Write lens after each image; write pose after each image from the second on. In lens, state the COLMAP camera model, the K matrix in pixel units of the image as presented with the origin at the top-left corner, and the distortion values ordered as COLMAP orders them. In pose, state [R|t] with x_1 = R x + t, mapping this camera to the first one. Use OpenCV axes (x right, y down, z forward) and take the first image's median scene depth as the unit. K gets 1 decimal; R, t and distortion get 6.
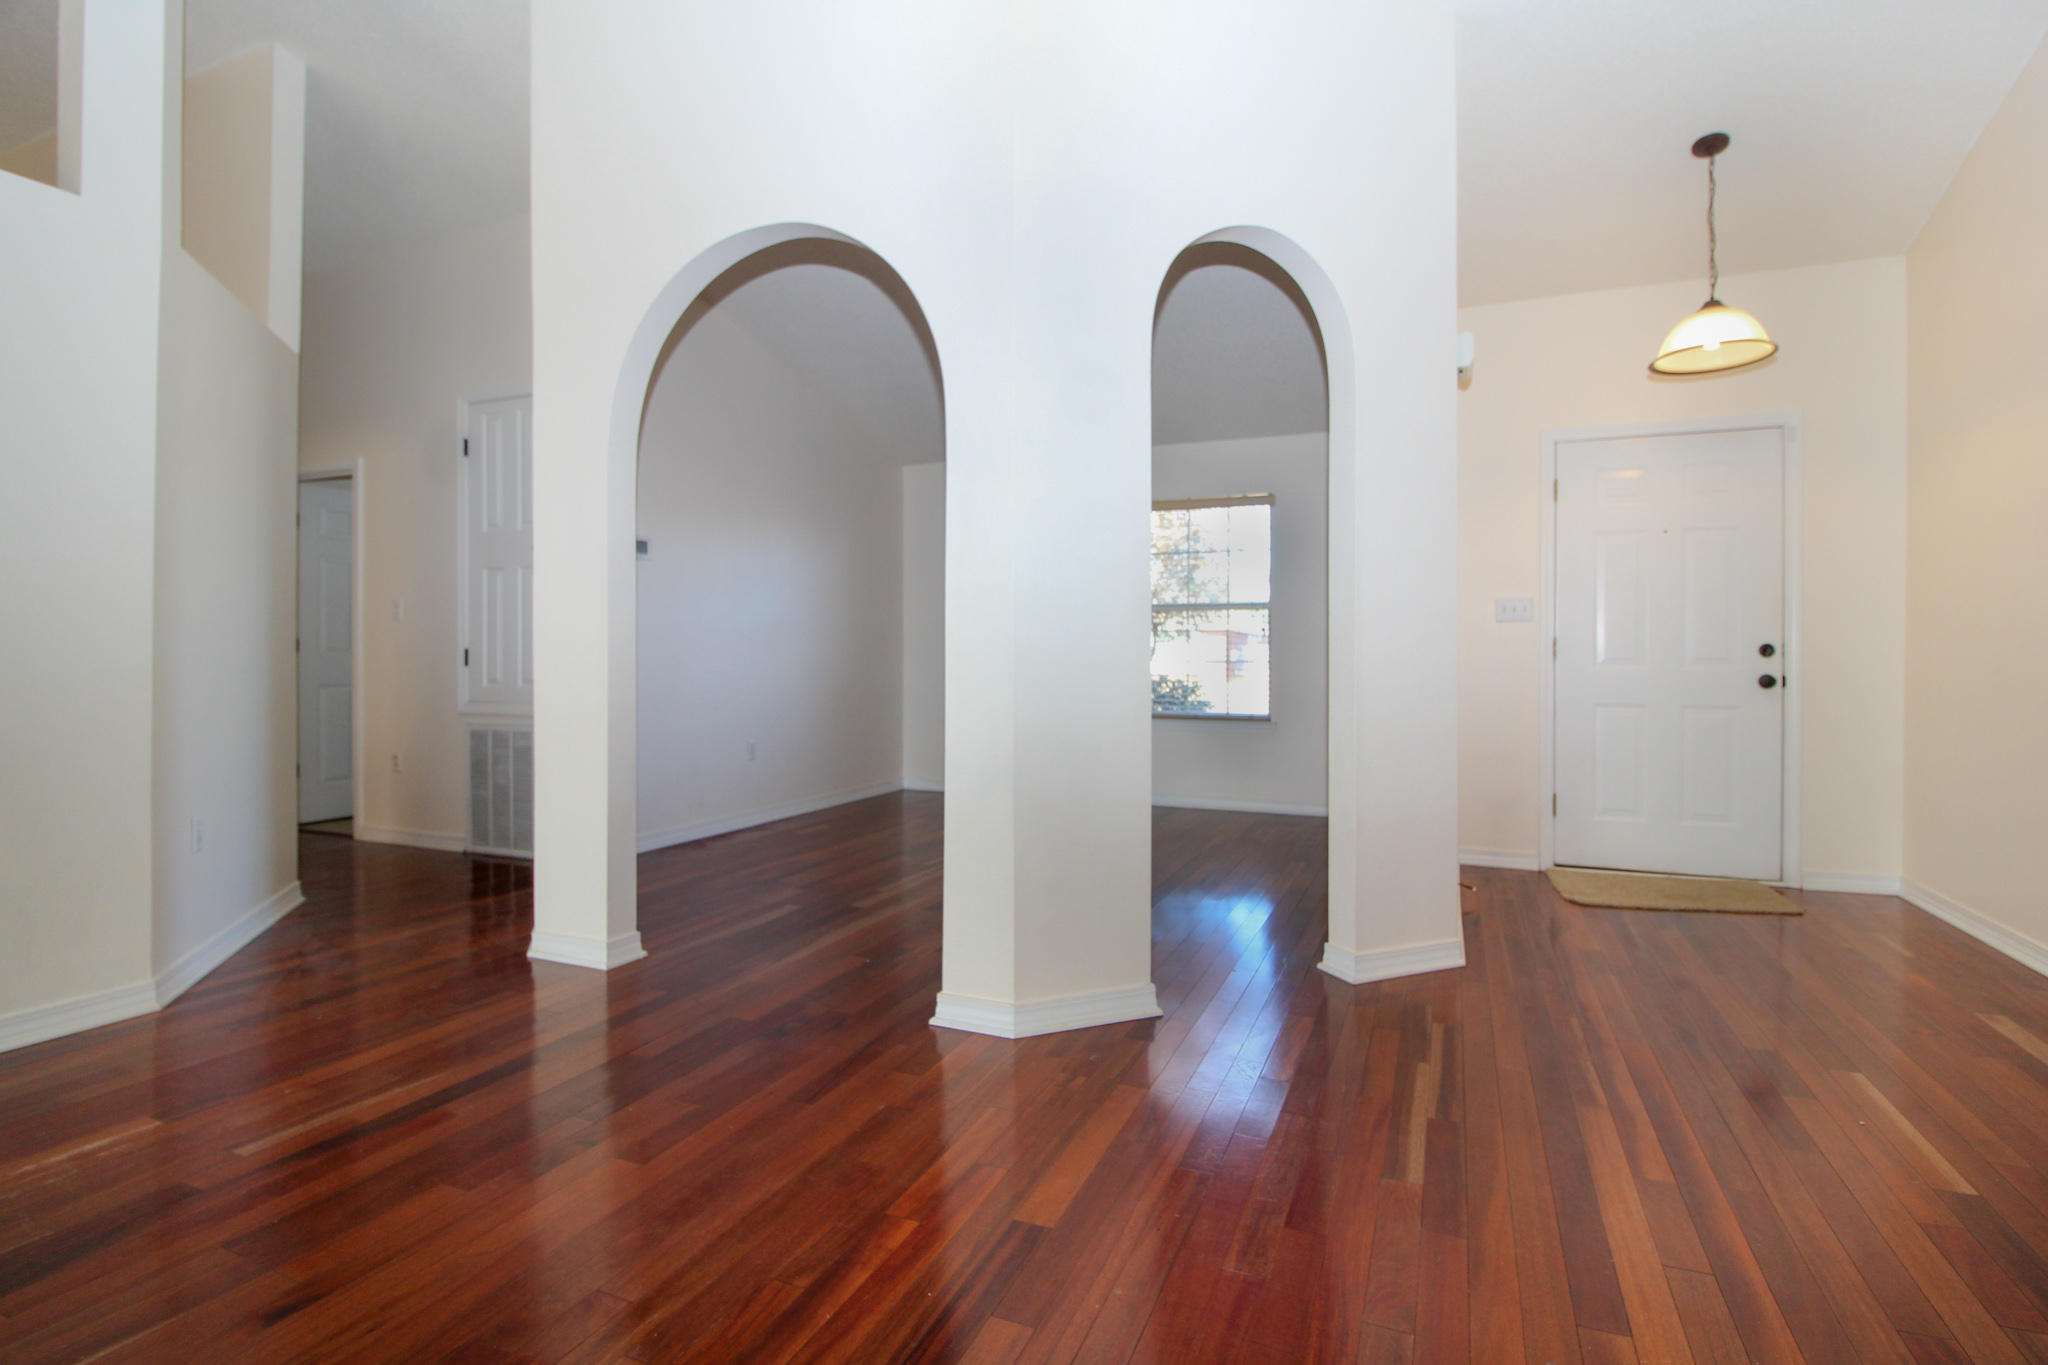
lens RADIAL K [[994.9, 0, 1031.4], [0, 994.9, 646.3], [0, 0, 1]] dist [0.002212, 0.000031]
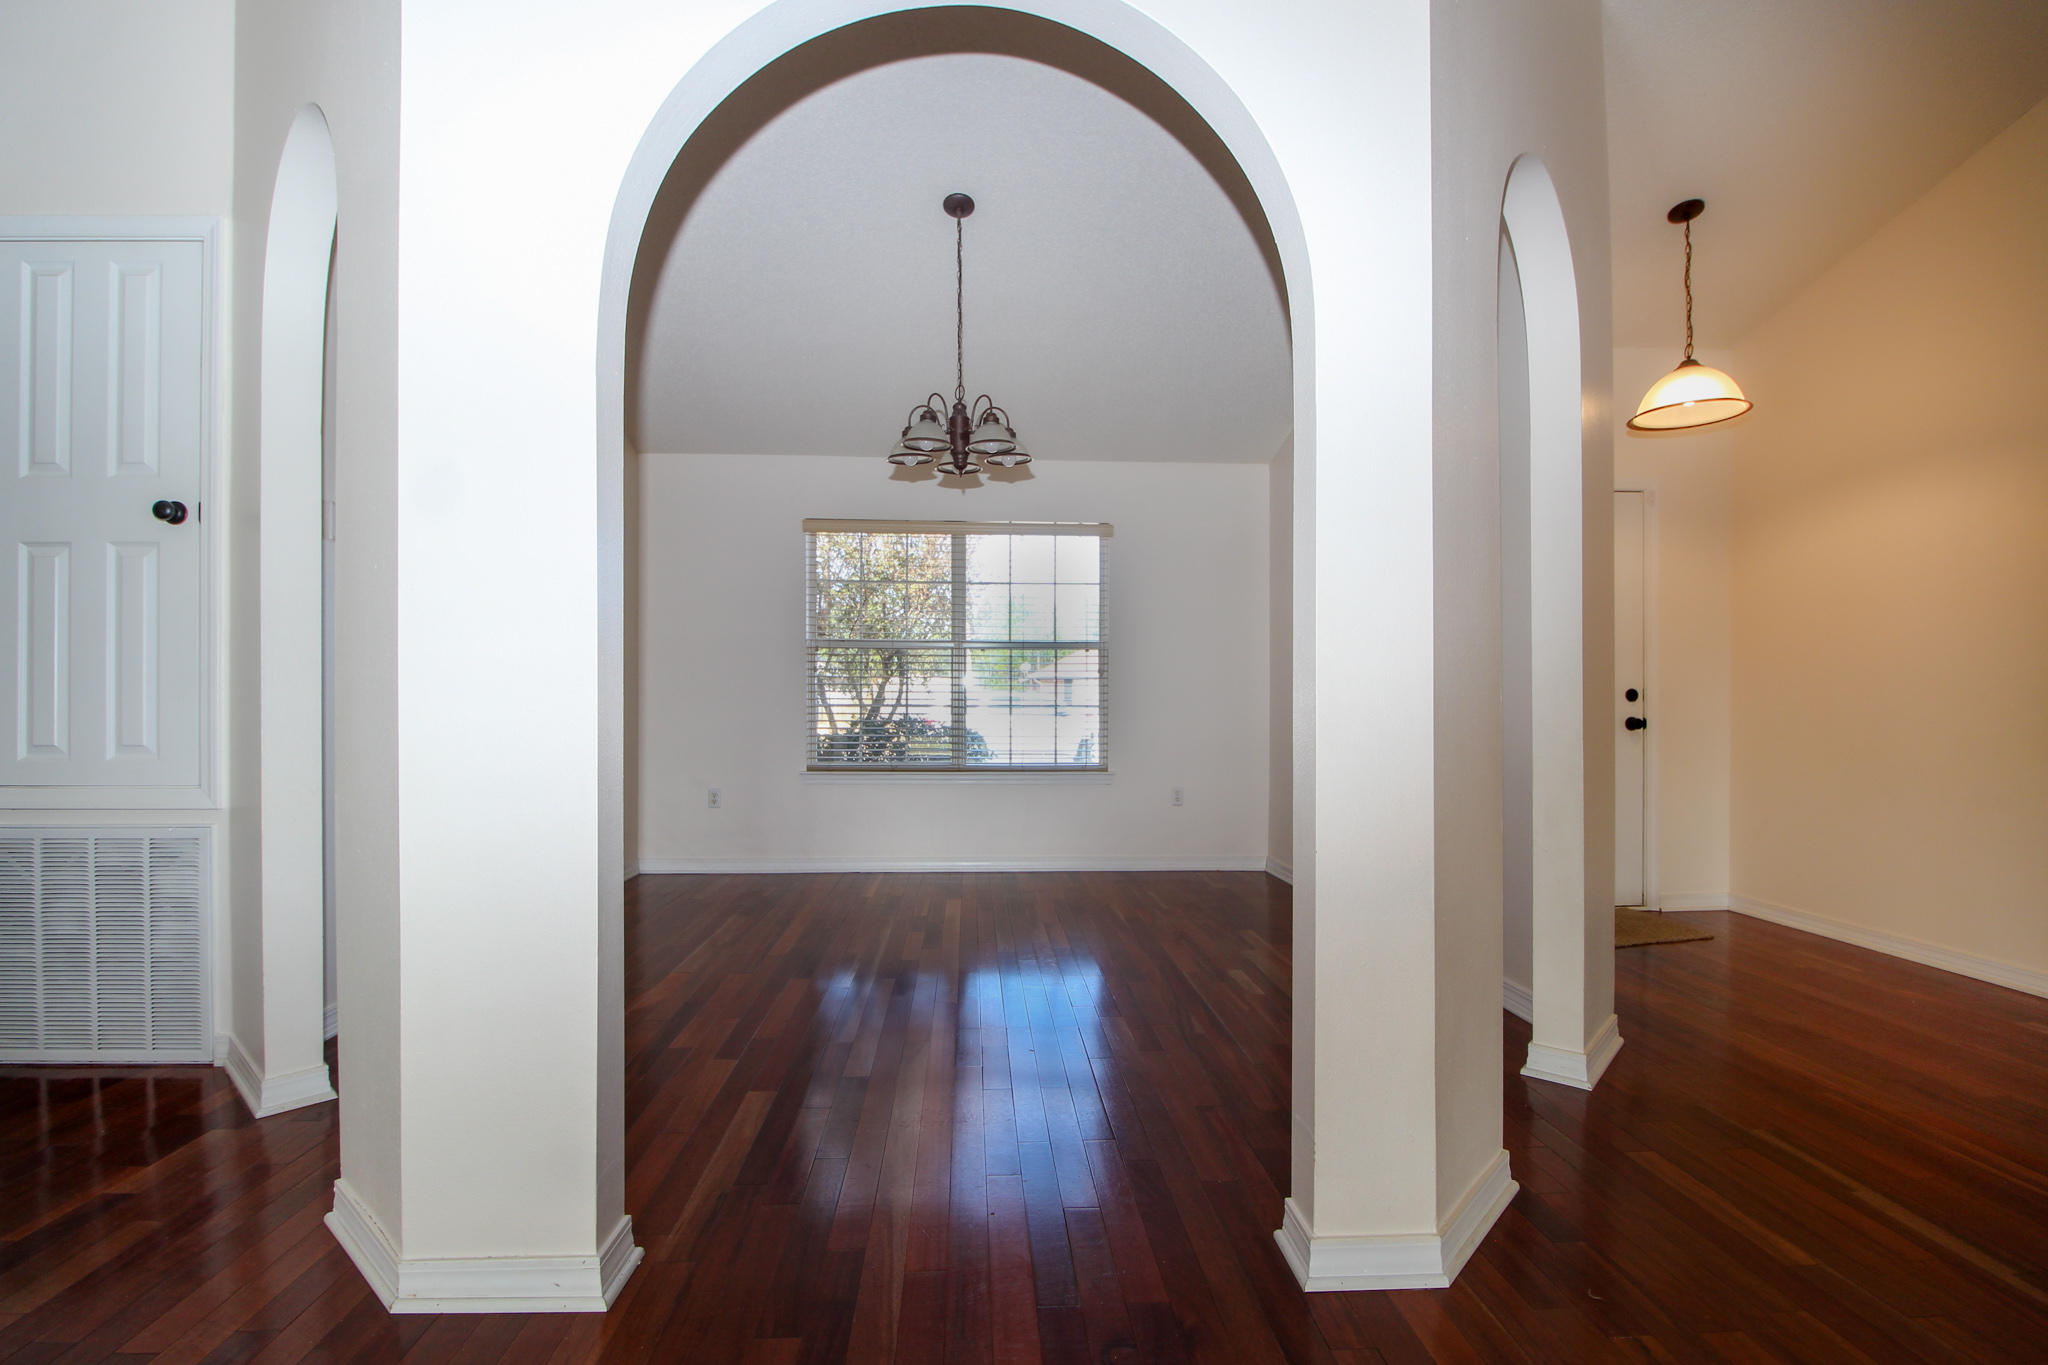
lens RADIAL K [[994.9, 0, 1034.1], [0, 994.9, 689.3], [0, 0, 1]] dist [0.002212, 0.000031]
pose [[0.900840, 0.003608, 0.434137, -0.290131], [-0.003492, 0.999993, -0.001066, 0.001119], [-0.434138, -0.000556, 0.900846, 0.268635]]
